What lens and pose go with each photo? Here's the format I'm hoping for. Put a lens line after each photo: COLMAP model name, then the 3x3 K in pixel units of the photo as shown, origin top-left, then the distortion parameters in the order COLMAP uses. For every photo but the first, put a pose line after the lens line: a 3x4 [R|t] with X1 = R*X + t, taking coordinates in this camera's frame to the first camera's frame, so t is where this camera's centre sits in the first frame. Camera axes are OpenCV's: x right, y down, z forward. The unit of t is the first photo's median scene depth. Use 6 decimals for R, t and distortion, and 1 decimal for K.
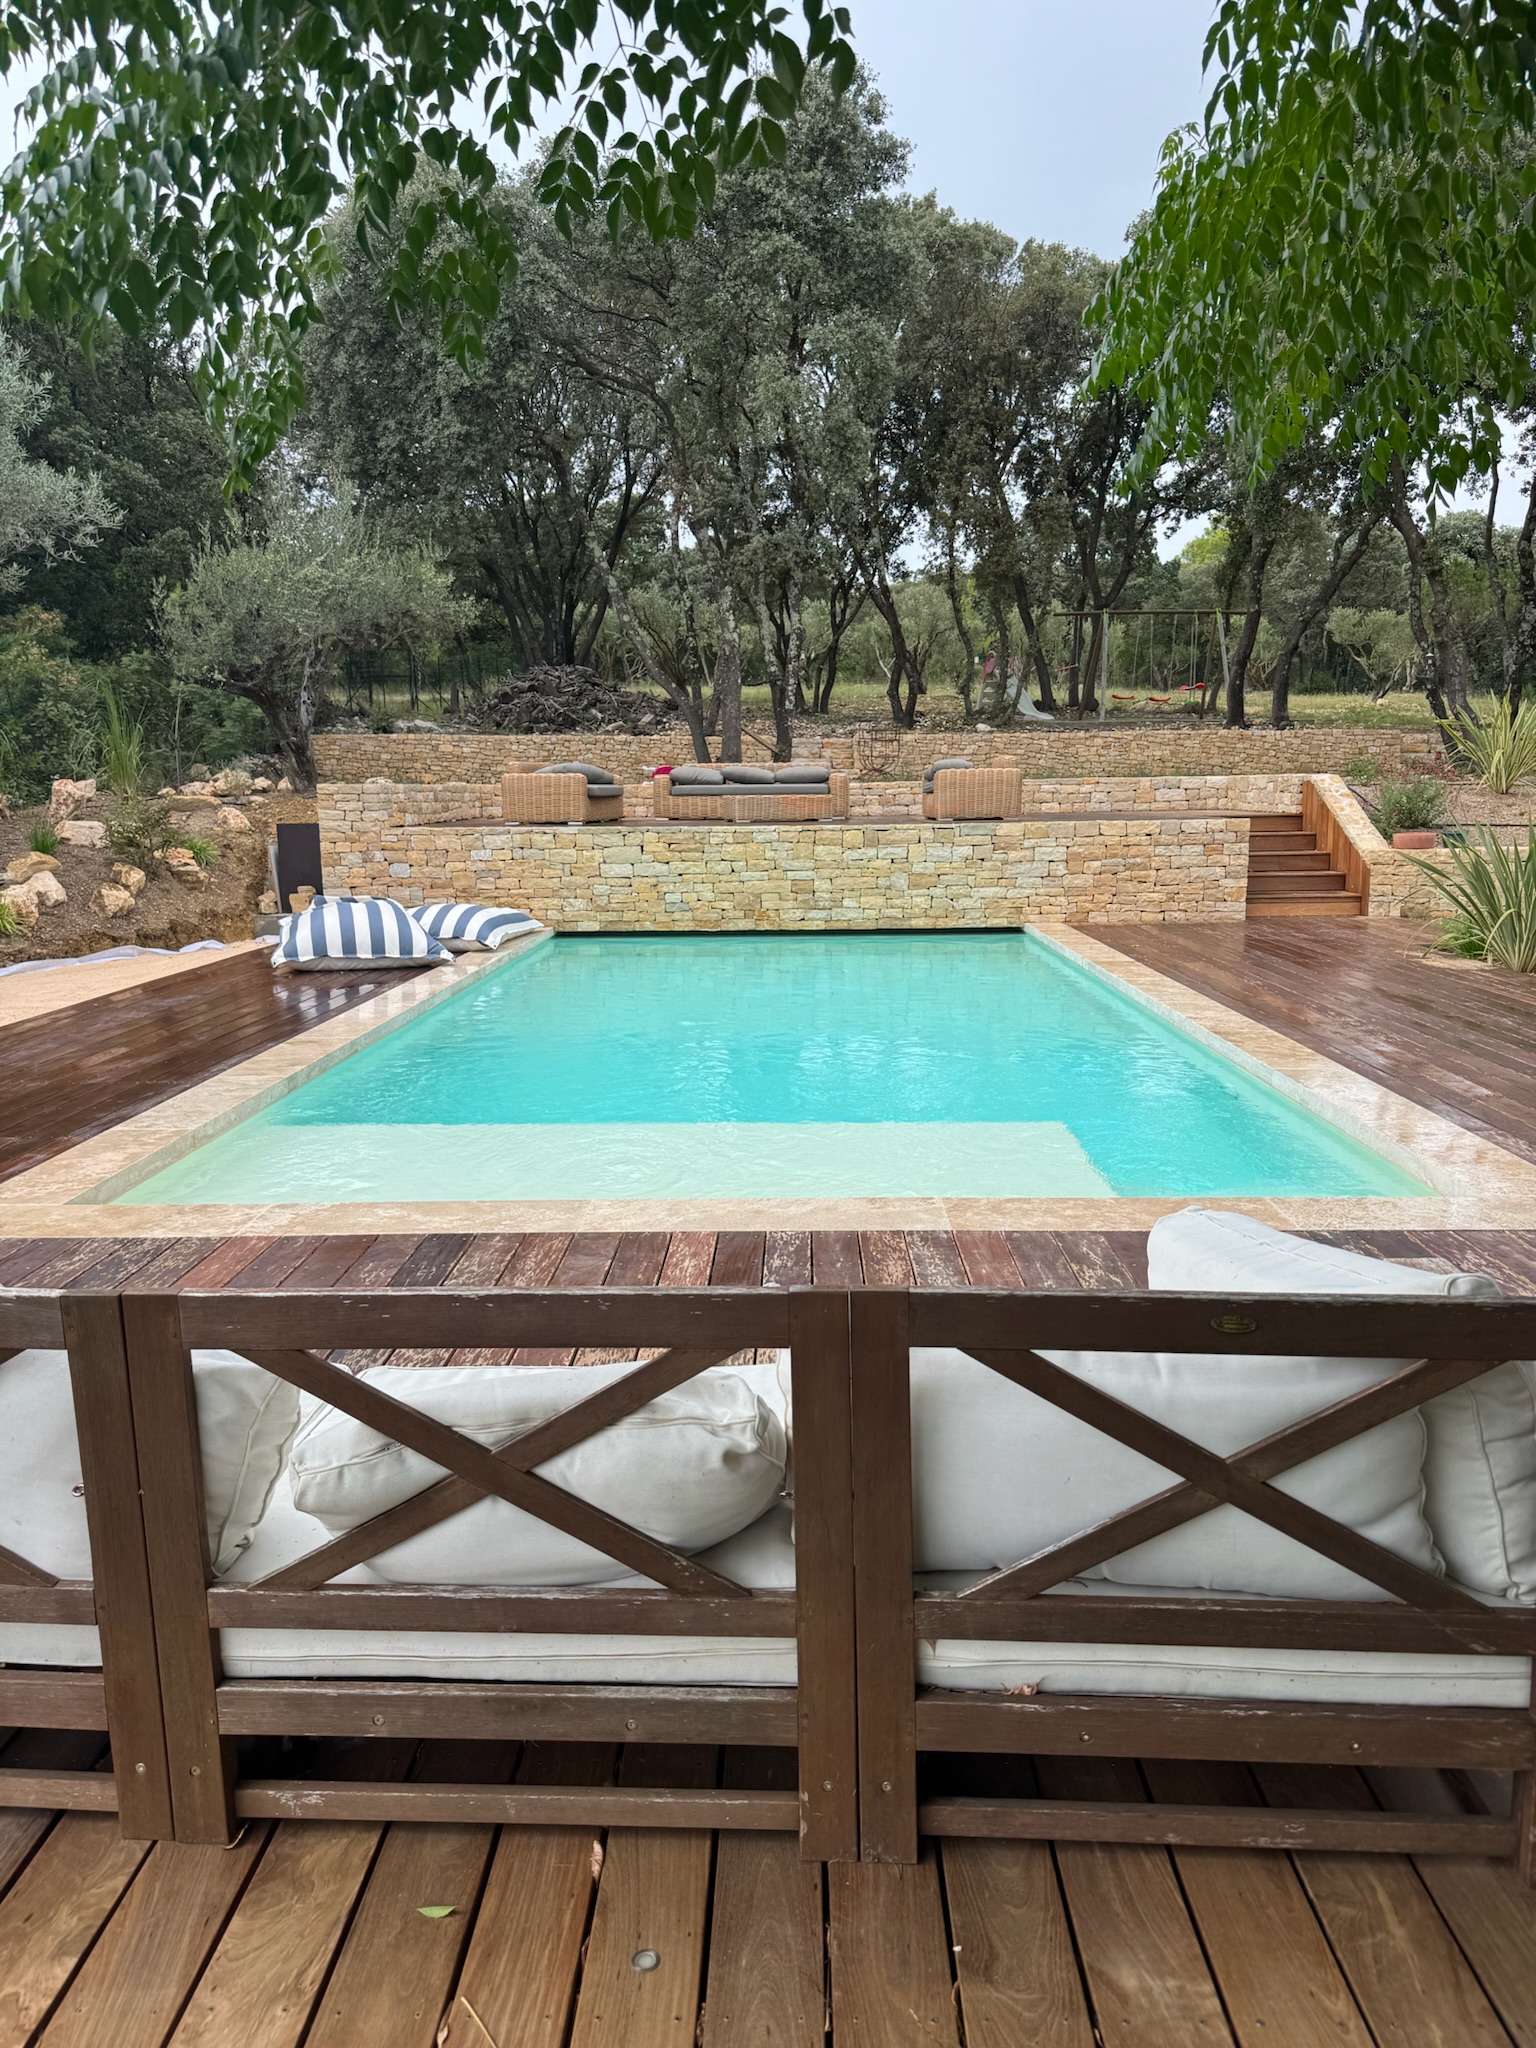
lens RADIAL K [[1417.9, 0, 767.0], [0, 1417.9, 1024.7], [0, 0, 1]] dist [0.160151, -0.292349]
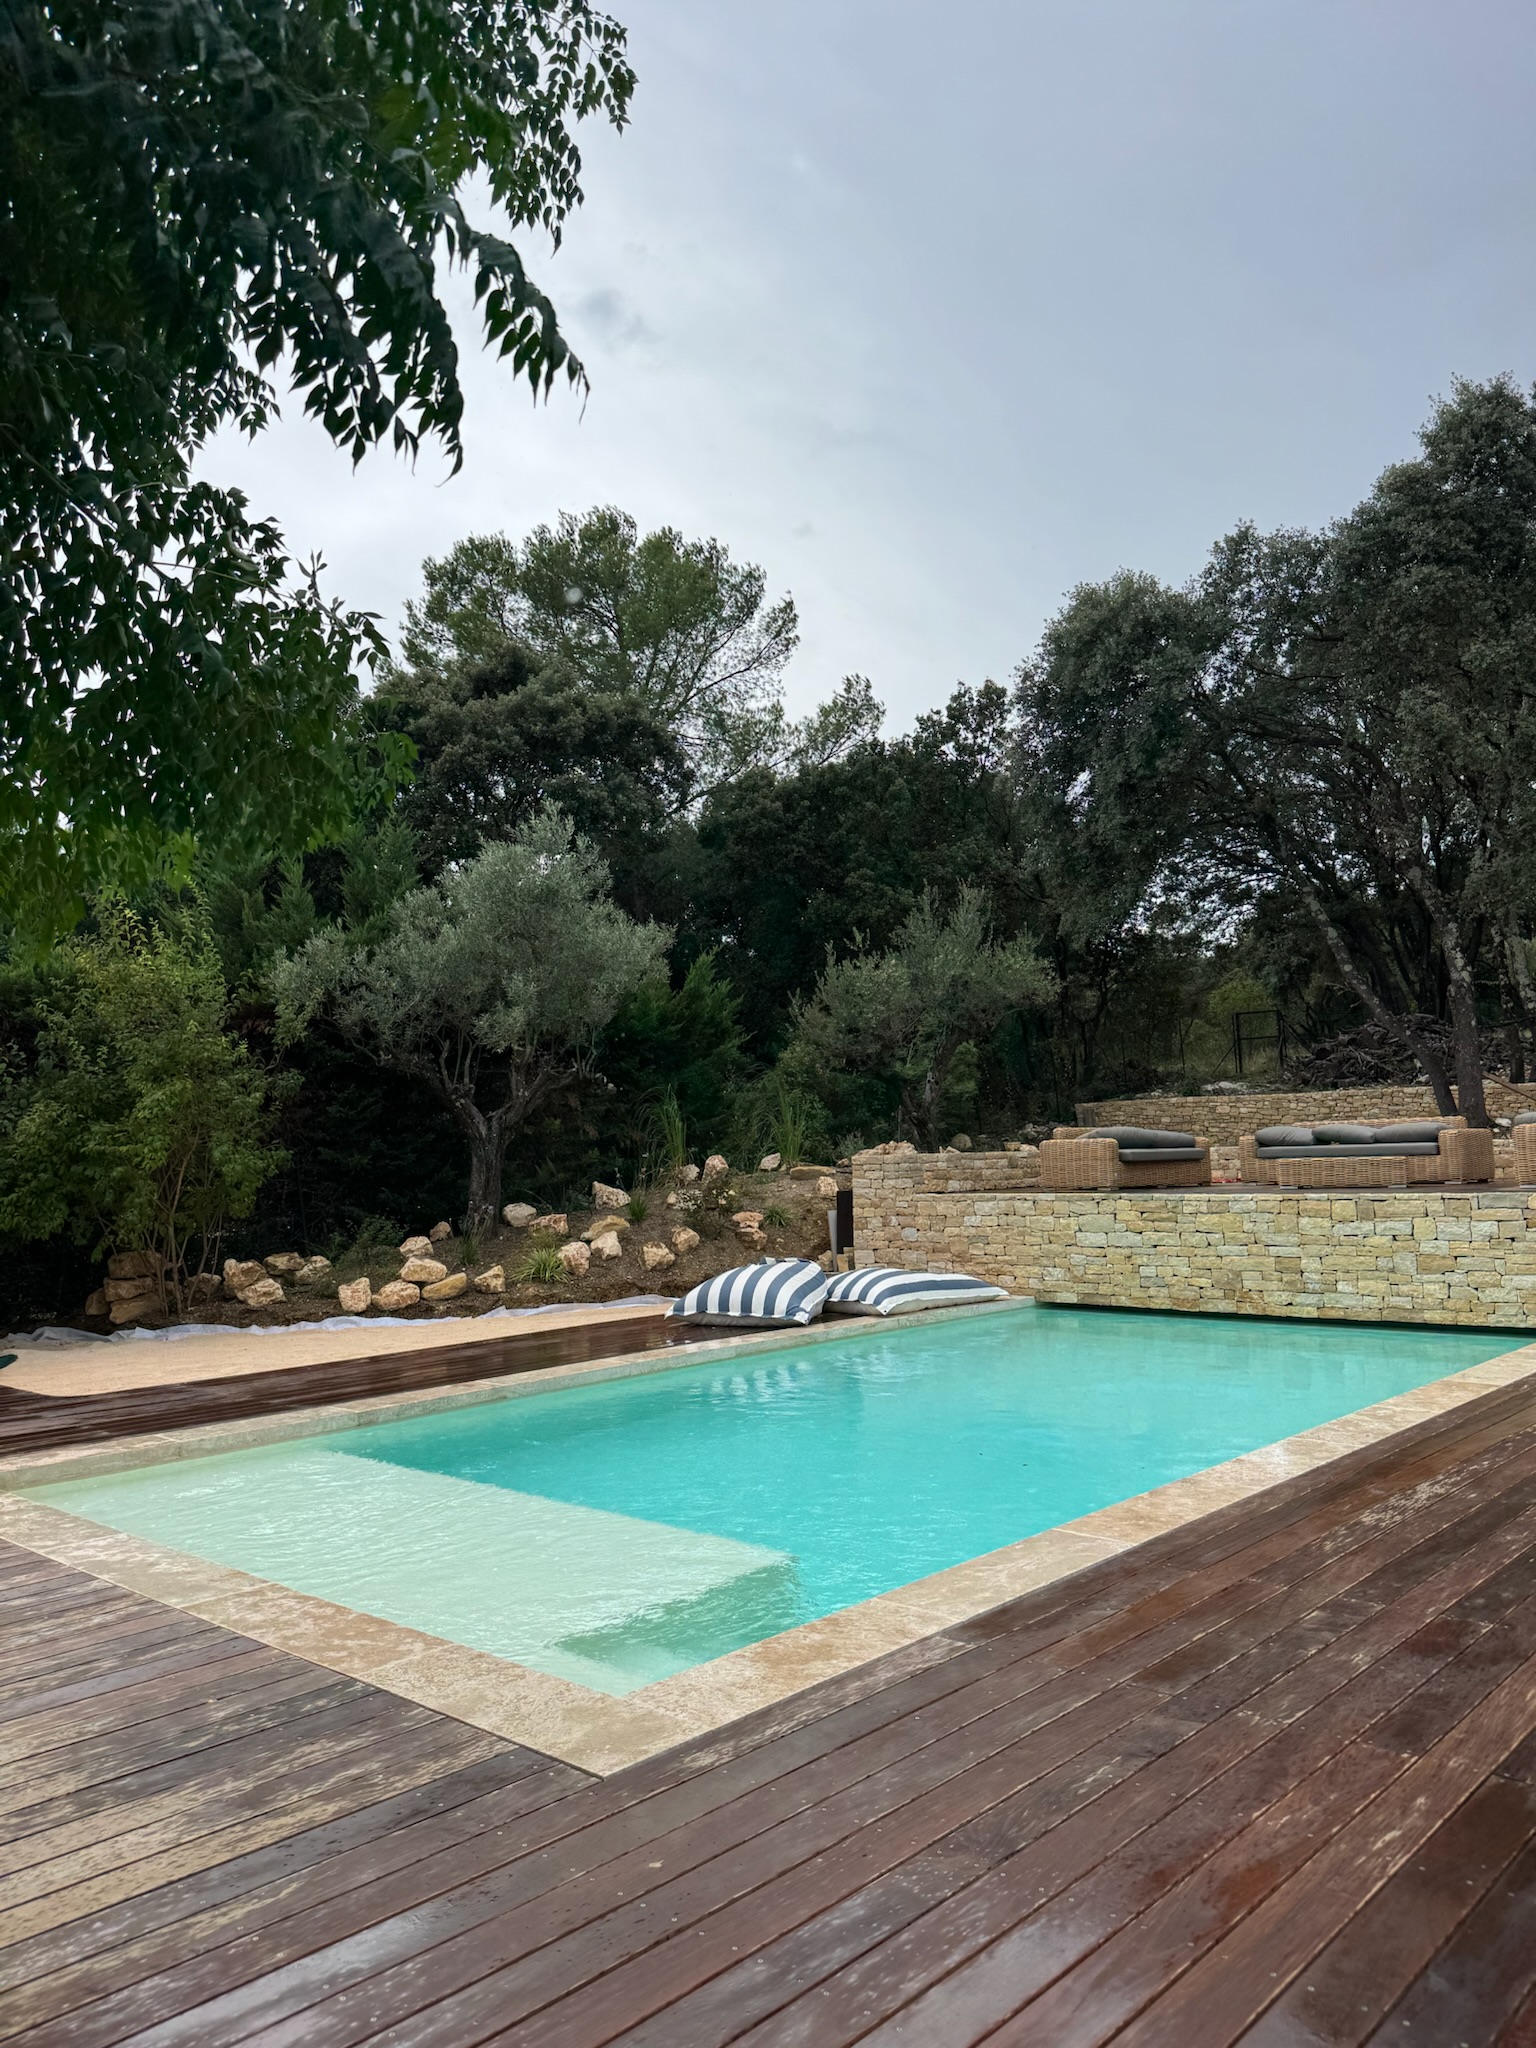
lens RADIAL K [[1414.5, 0, 761.3], [0, 1414.5, 1023.3], [0, 0, 1]] dist [0.175663, -0.327383]
pose [[0.746718, -0.076560, -0.660720, 0.374194], [-0.087001, 0.973577, -0.211136, -0.027822], [0.659427, 0.215143, 0.720326, 0.132029]]
